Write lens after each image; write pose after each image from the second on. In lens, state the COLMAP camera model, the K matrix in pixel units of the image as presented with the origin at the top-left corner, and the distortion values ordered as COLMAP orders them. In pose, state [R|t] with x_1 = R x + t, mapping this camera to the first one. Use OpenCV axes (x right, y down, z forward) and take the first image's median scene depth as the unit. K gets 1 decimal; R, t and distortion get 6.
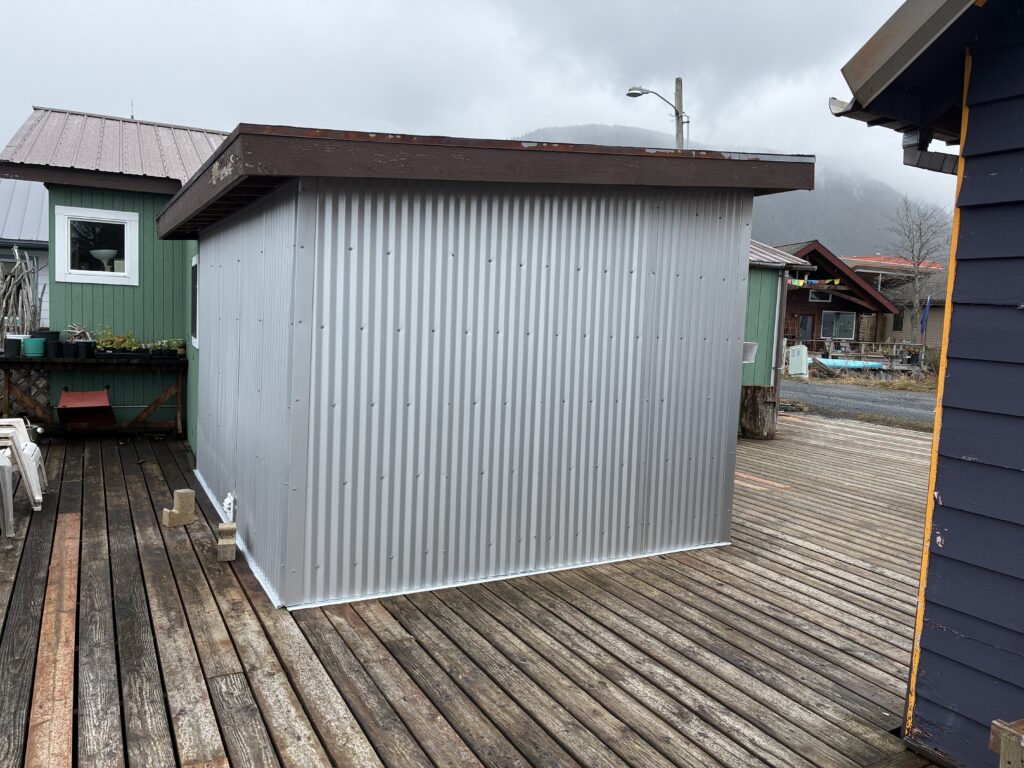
lens RADIAL K [[786.8, 0, 512.0], [0, 786.8, 384.0], [0, 0, 1]] dist [0.054768, 0.001908]
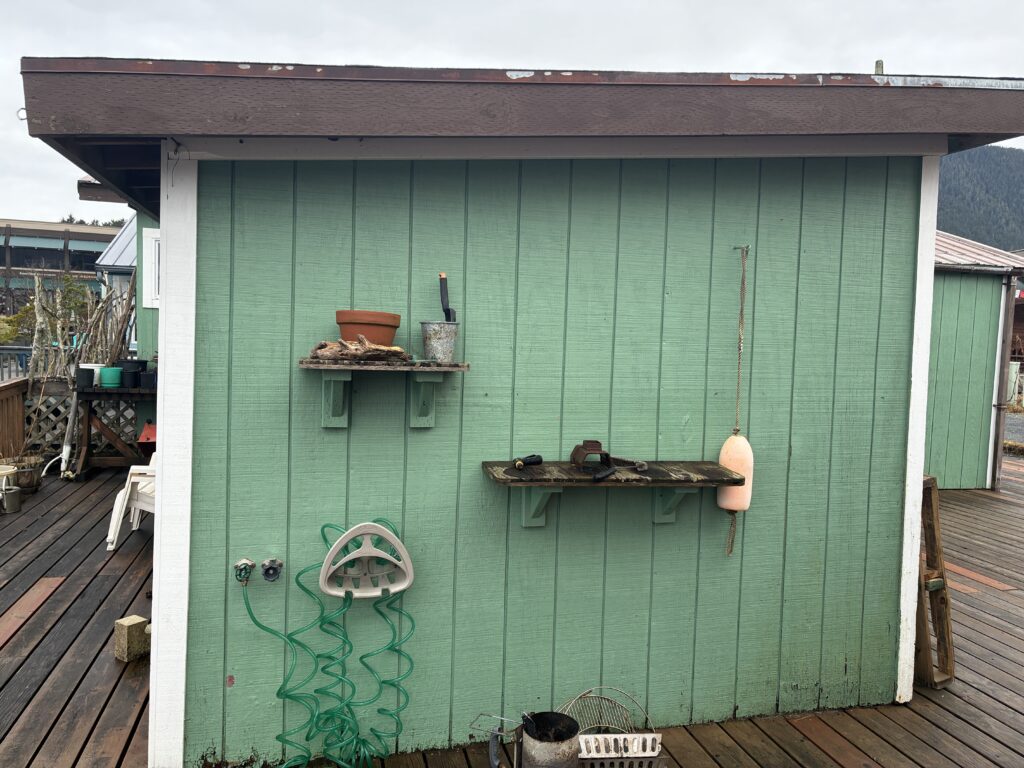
lens RADIAL K [[789.4, 0, 512.0], [0, 789.4, 384.0], [0, 0, 1]] dist [0.034420, -0.003411]
pose [[0.972175, 0.008015, -0.234119, 0.079833], [-0.013534, 0.999667, -0.021973, -0.023083], [0.233865, 0.024530, 0.971960, 0.196977]]
